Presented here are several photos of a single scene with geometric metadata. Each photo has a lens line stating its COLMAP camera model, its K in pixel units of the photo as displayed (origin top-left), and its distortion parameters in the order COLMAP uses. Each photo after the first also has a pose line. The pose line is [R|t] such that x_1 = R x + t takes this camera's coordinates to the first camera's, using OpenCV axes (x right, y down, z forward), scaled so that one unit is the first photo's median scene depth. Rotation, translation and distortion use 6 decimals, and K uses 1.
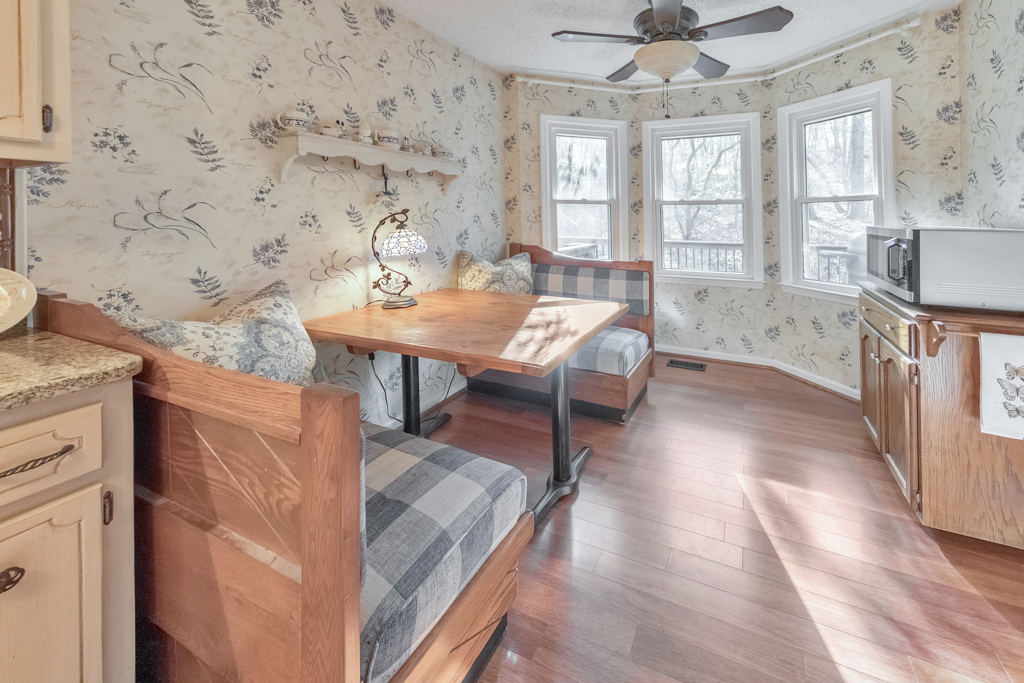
lens RADIAL K [[423.7, 0, 512.0], [0, 423.7, 341.5], [0, 0, 1]] dist [-0.000170, -0.000069]
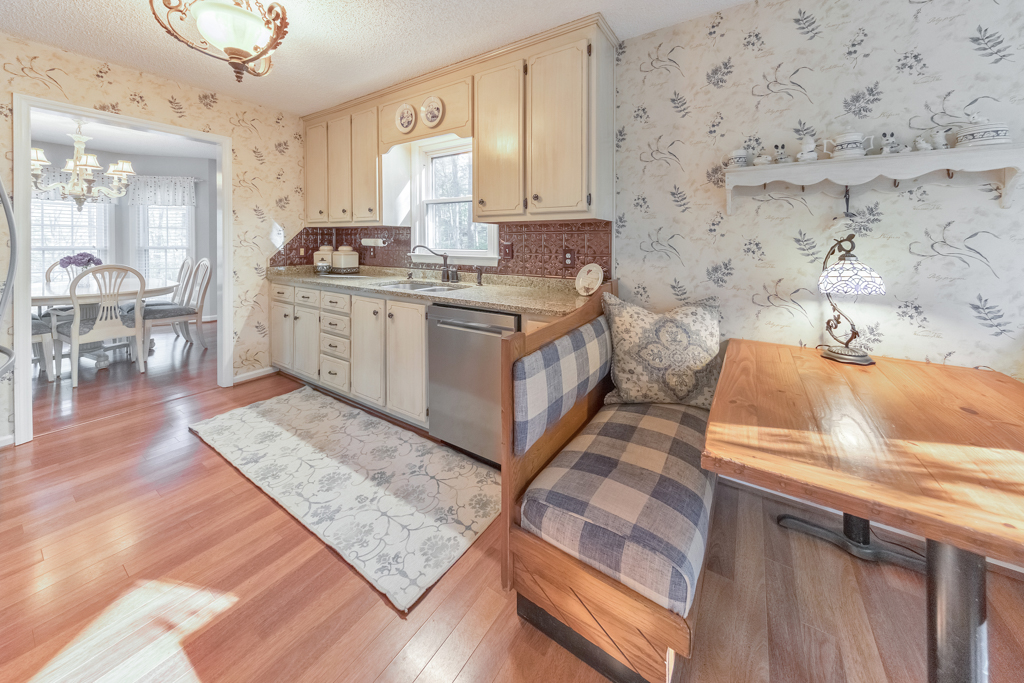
lens RADIAL K [[328.6, 0, 513.2], [0, 328.6, 351.3], [0, 0, 1]] dist [-0.000321, -0.000059]
pose [[-0.146941, 0.305178, -0.940890, 0.486463], [-0.286436, 0.897332, 0.335783, -0.156134], [0.946764, 0.318845, -0.044441, 0.547539]]
